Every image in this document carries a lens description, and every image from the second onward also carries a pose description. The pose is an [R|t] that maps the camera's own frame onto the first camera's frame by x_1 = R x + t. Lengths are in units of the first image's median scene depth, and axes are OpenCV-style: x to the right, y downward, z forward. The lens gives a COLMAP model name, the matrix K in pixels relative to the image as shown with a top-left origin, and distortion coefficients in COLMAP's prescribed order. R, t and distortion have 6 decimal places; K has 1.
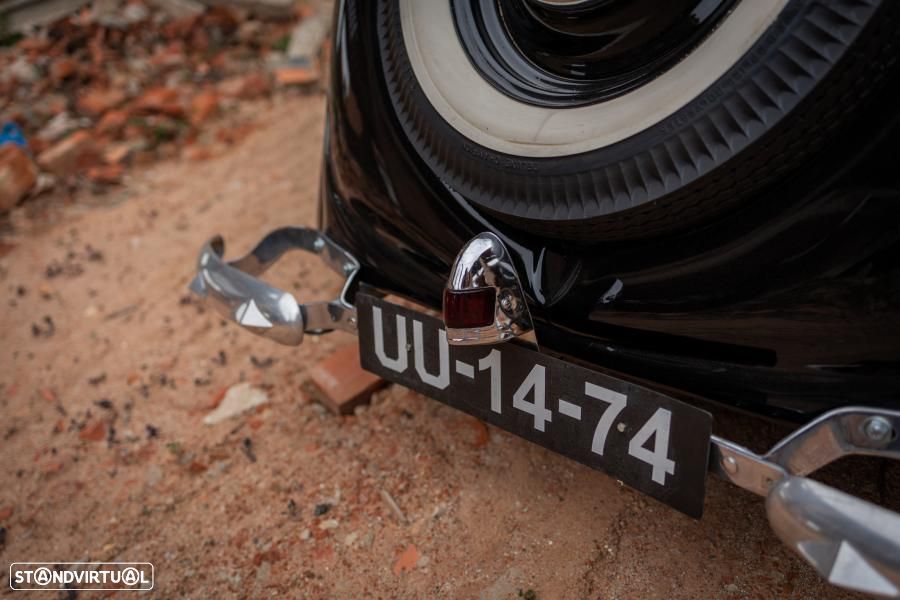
lens RADIAL K [[902.6, 0, 450.0], [0, 902.6, 300.0], [0, 0, 1]] dist [0.009276, 0.005242]
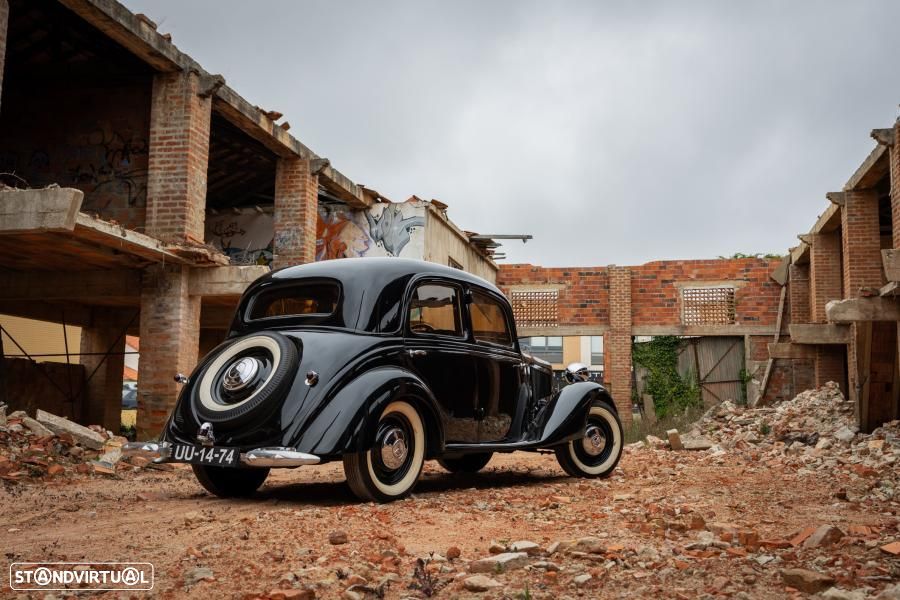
lens RADIAL K [[959.6, 0, 450.0], [0, 959.6, 300.0], [0, 0, 1]] dist [-0.002734, 0.011665]
pose [[0.943618, 0.255310, 0.210720, 0.004101], [-0.083189, 0.799002, -0.595547, 2.517380], [-0.320415, 0.544439, 0.775191, -4.127036]]
